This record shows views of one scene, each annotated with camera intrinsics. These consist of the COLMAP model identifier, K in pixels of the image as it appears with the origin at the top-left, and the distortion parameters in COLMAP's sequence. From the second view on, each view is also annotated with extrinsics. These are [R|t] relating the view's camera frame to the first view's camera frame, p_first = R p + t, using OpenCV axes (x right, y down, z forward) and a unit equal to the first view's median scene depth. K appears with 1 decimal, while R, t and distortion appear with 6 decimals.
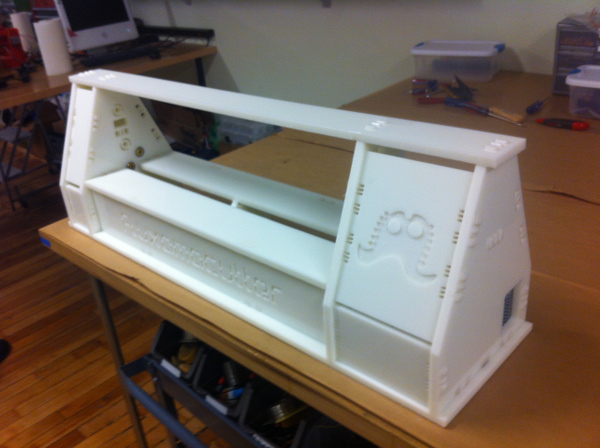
lens RADIAL K [[588.4, 0, 300.0], [0, 588.4, 224.0], [0, 0, 1]] dist [0.131477, -0.480869]
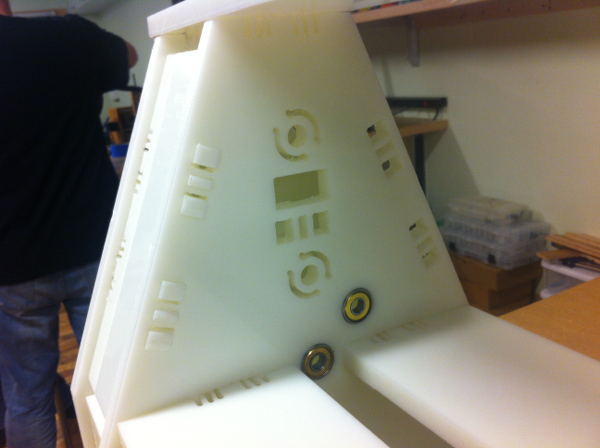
lens RADIAL K [[588.4, 0, 300.0], [0, 588.4, 224.0], [0, 0, 1]] dist [0.131477, -0.480869]
pose [[0.950338, 0.080673, -0.300582, -0.223785], [-0.129466, 0.980761, -0.146102, -0.117740], [0.283013, 0.177761, 0.942499, 0.757745]]
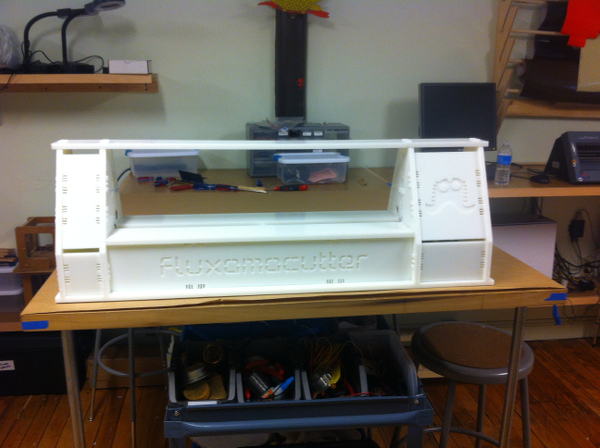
lens RADIAL K [[588.4, 0, 300.0], [0, 588.4, 224.0], [0, 0, 1]] dist [0.131477, -0.480869]
pose [[0.625997, -0.106861, 0.772469, -0.894840], [0.292605, 0.950379, -0.105650, 0.100694], [-0.722849, 0.292165, 0.626202, 0.119816]]
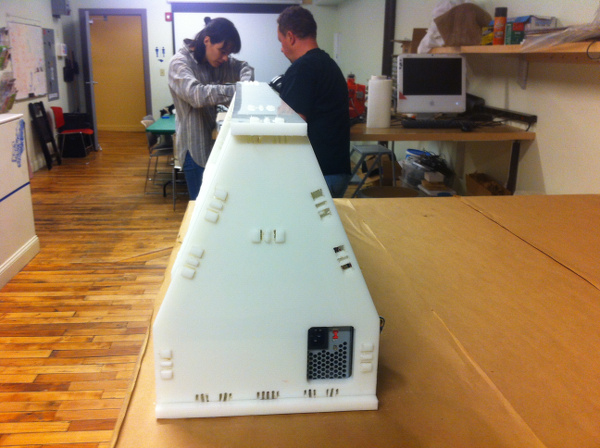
lens RADIAL K [[588.4, 0, 300.0], [0, 588.4, 224.0], [0, 0, 1]] dist [0.131477, -0.480869]
pose [[0.750673, 0.270968, -0.602549, 0.498655], [-0.363399, 0.931011, -0.034055, 0.012504], [0.551752, 0.244530, 0.797355, 0.194500]]
